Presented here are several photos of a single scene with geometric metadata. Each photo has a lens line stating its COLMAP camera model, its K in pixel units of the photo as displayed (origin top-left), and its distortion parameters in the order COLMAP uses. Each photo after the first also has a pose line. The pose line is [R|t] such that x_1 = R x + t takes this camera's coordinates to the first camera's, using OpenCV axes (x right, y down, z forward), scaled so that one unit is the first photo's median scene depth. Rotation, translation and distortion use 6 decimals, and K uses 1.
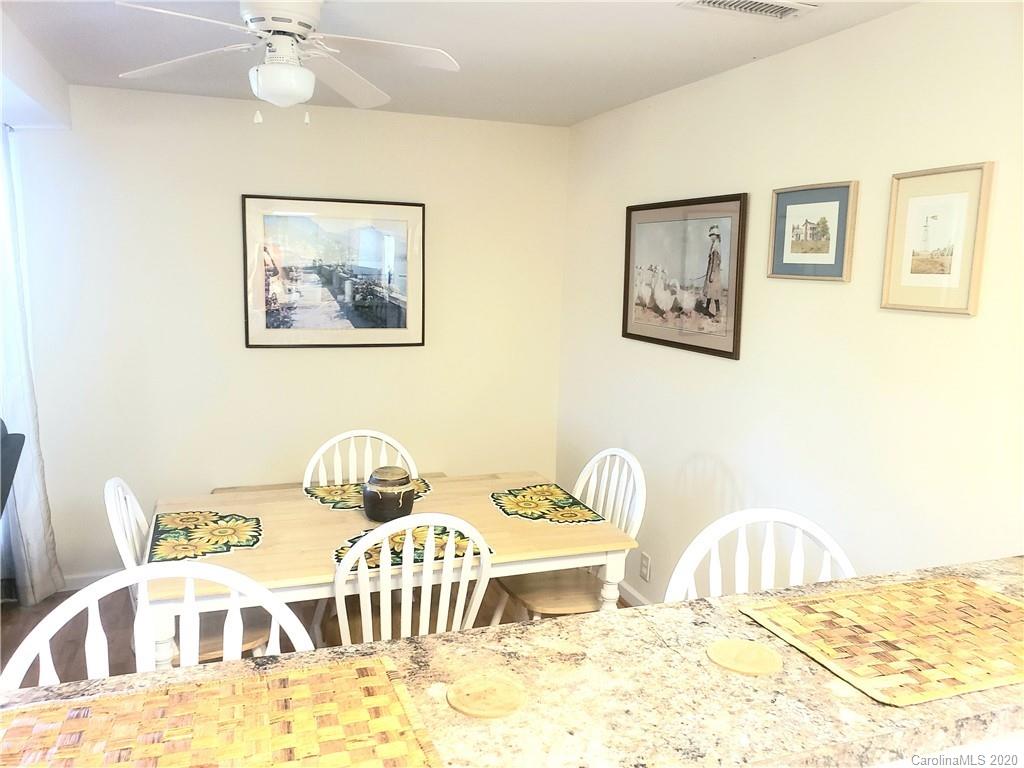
lens RADIAL K [[796.4, 0, 512.0], [0, 796.4, 384.0], [0, 0, 1]] dist [0.099903, -0.155886]
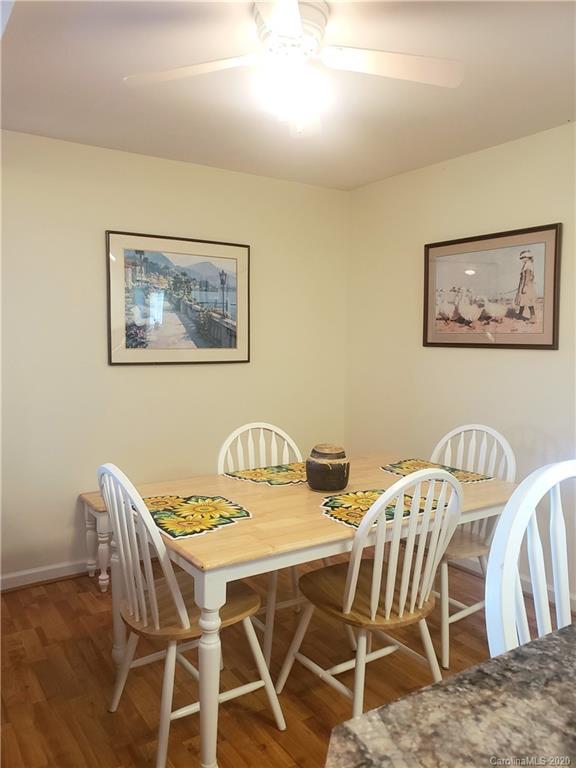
lens RADIAL K [[597.3, 0, 288.0], [0, 597.3, 384.0], [0, 0, 1]] dist [0.099903, -0.155886]
pose [[0.967094, -0.036556, 0.251779, -0.343421], [0.055651, 0.996054, -0.069140, 0.060581], [-0.248258, 0.080877, 0.965312, 0.143165]]
